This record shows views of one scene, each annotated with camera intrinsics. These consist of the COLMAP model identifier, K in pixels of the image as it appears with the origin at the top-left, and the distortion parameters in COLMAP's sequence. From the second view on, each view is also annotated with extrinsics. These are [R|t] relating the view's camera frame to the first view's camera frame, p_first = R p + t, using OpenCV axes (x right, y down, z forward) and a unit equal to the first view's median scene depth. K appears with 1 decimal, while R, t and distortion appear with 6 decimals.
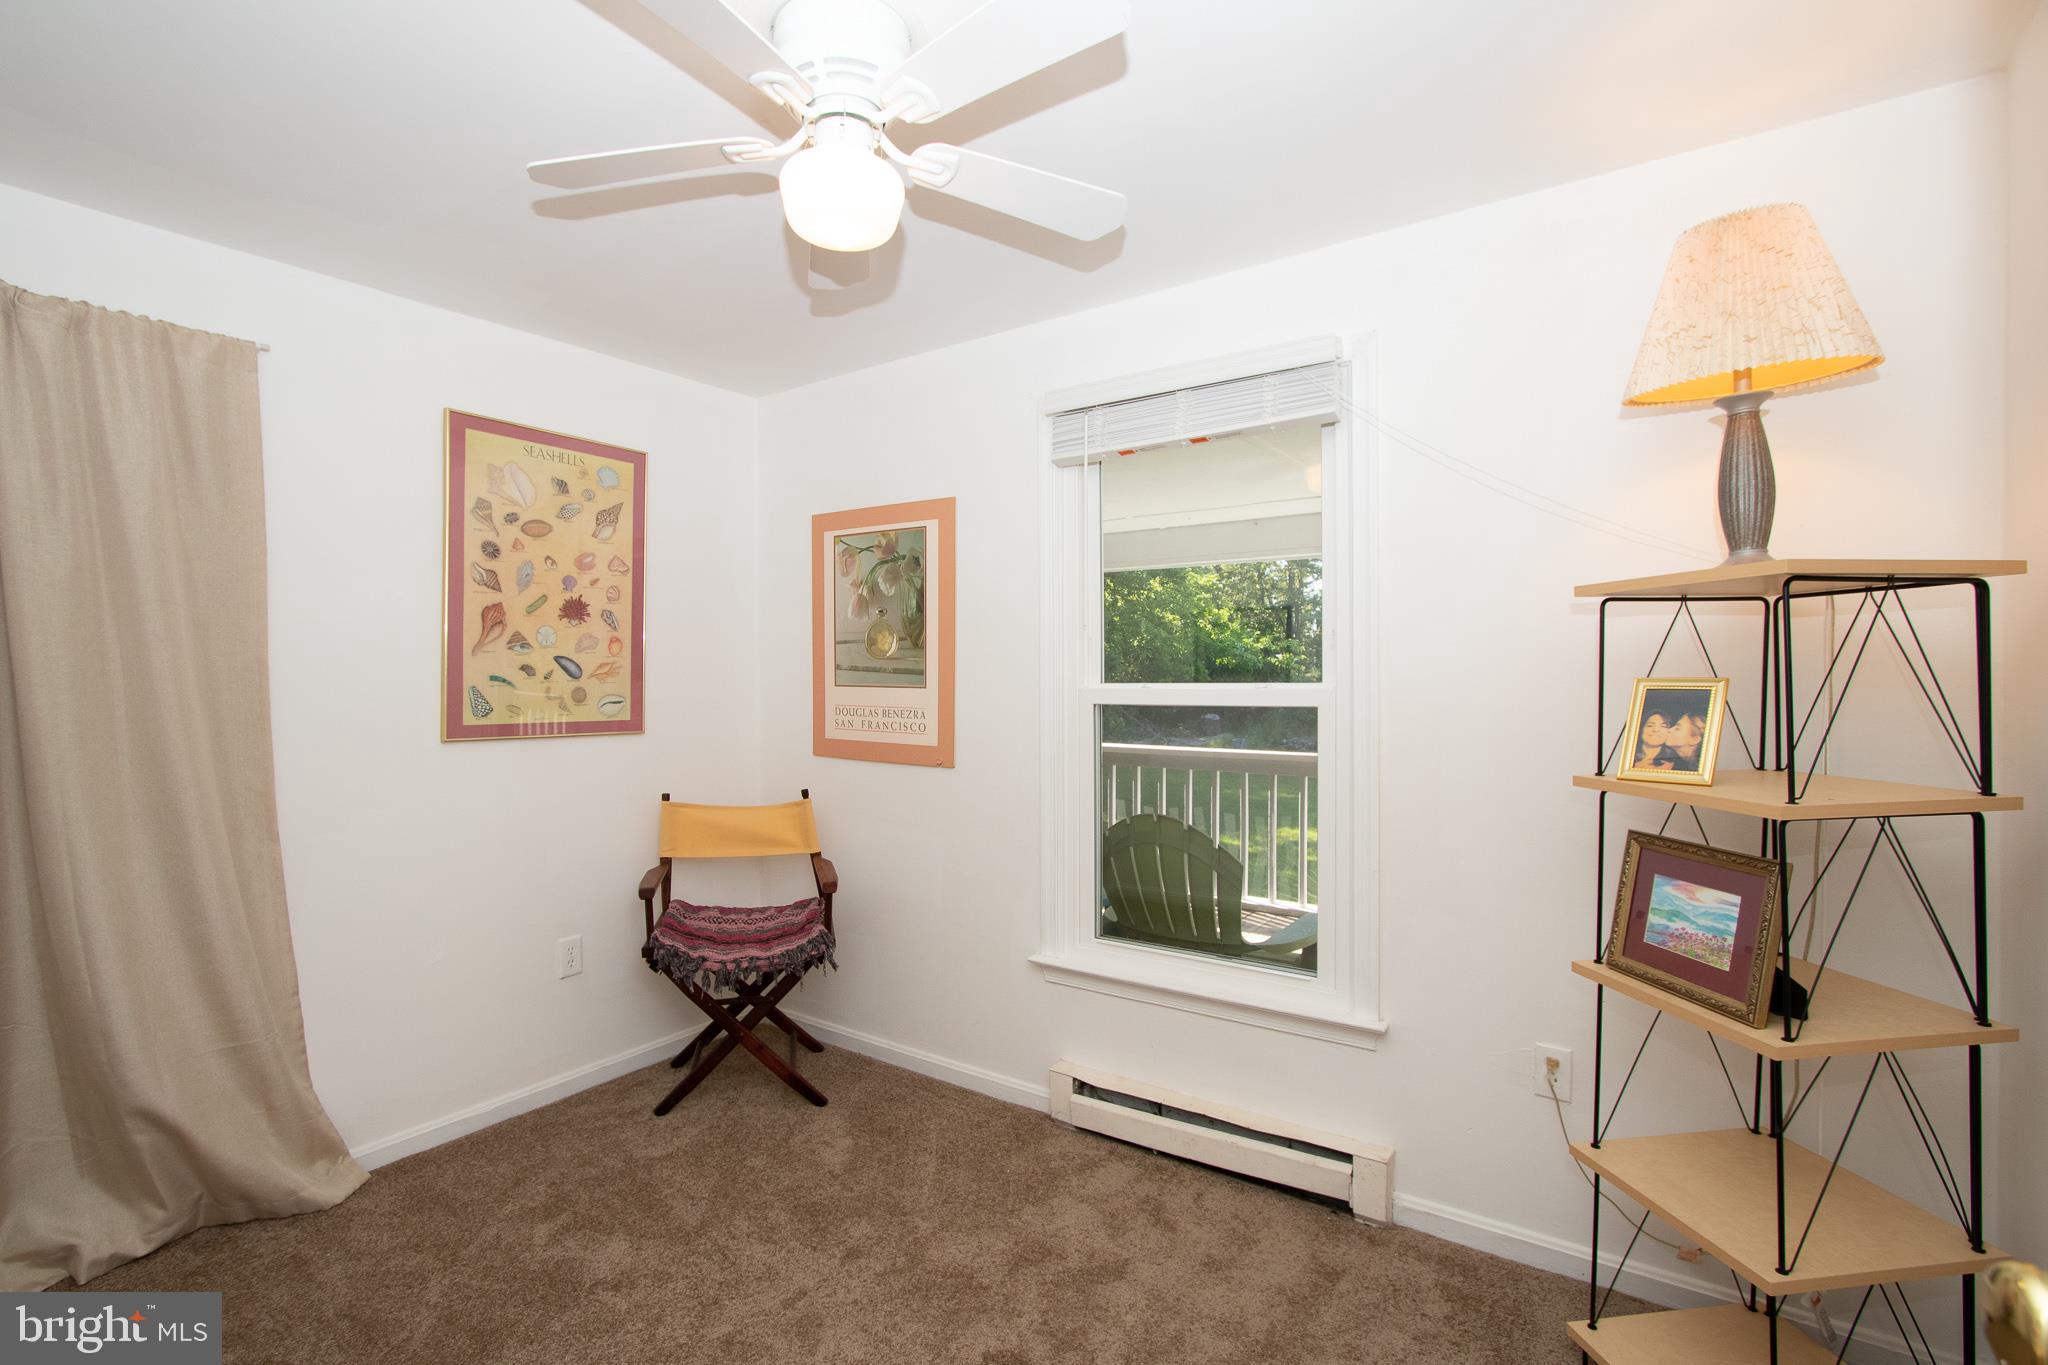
lens RADIAL K [[941.9, 0, 1024.0], [0, 941.9, 682.5], [0, 0, 1]] dist [0.000084, -0.000192]
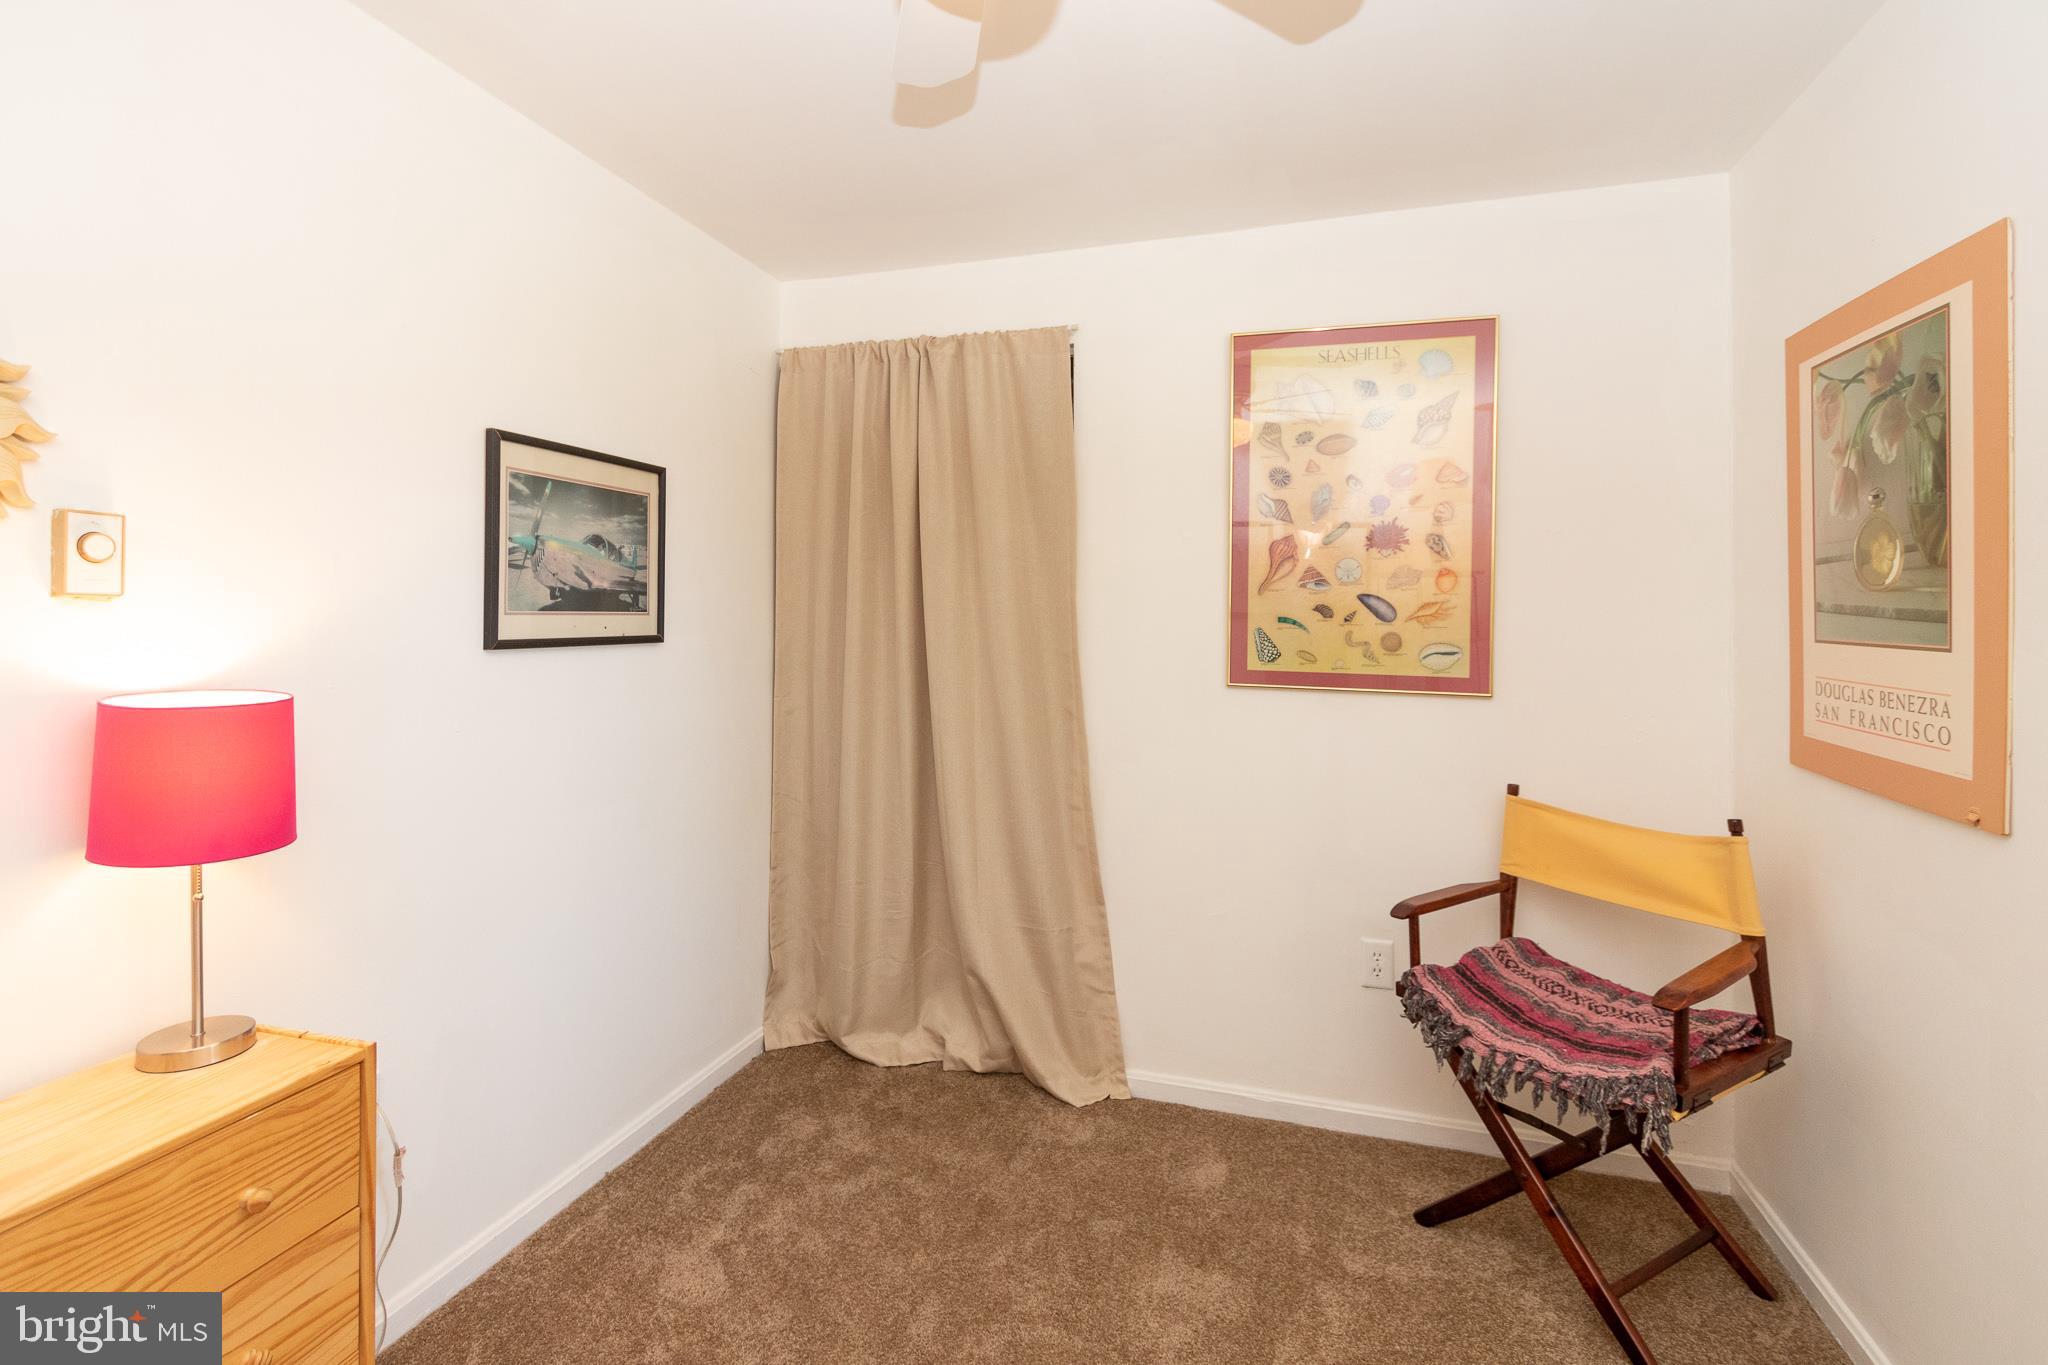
lens RADIAL K [[988.5, 0, 1016.9], [0, 988.5, 606.7], [0, 0, 1]] dist [0.003356, 0.000392]
pose [[0.292497, -0.002304, -0.956264, 0.236752], [-0.016335, 0.999839, -0.007405, -0.005435], [0.956127, 0.017787, 0.292412, 0.434998]]
